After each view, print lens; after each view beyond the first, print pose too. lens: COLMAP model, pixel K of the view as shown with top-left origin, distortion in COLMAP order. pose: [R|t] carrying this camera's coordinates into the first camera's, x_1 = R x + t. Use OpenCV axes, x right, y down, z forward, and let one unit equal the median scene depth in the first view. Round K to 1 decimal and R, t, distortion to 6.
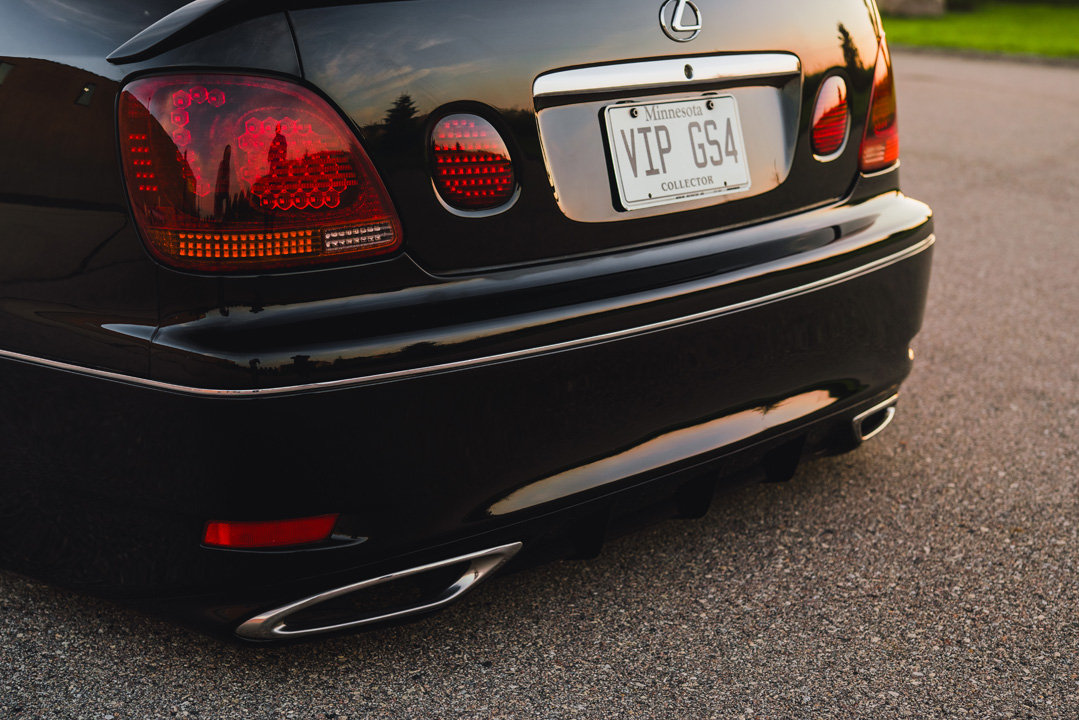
lens RADIAL K [[1536.9, 0, 540.1], [0, 1536.9, 372.8], [0, 0, 1]] dist [-0.000707, 0.043647]
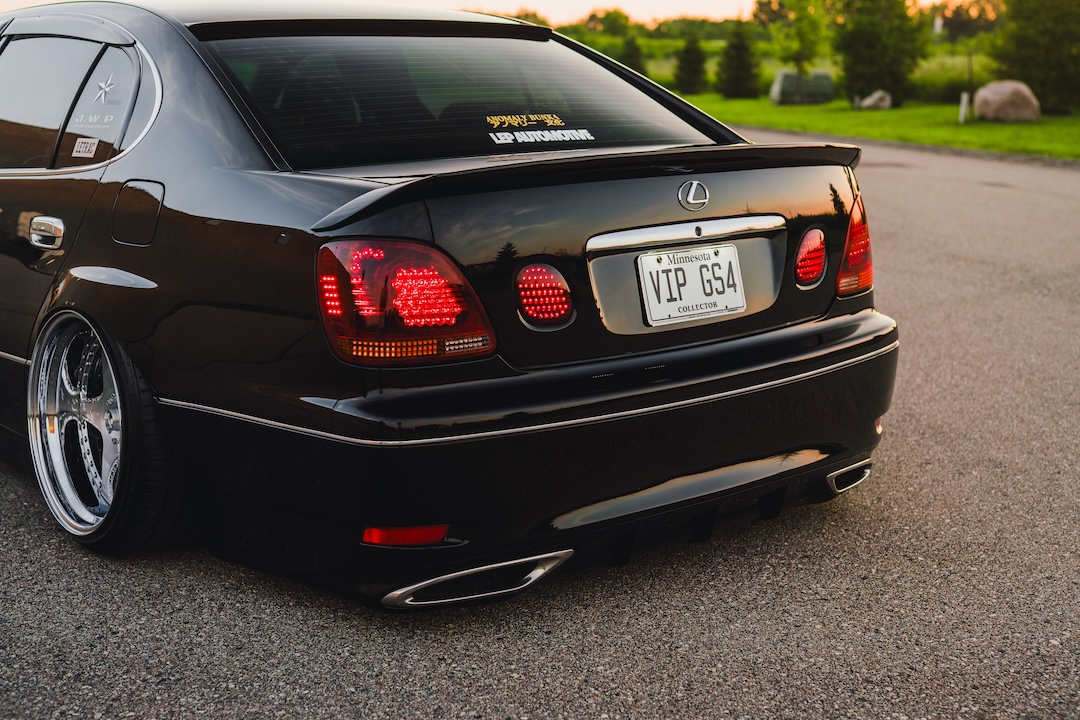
lens RADIAL K [[1554.1, 0, 540.0], [0, 1554.1, 360.0], [0, 0, 1]] dist [0.005955, 0.008070]
pose [[0.995238, 0.018003, -0.095797, 0.089491], [-0.023122, 0.998348, -0.052600, 0.006520], [0.094692, 0.054564, 0.994010, -0.464485]]
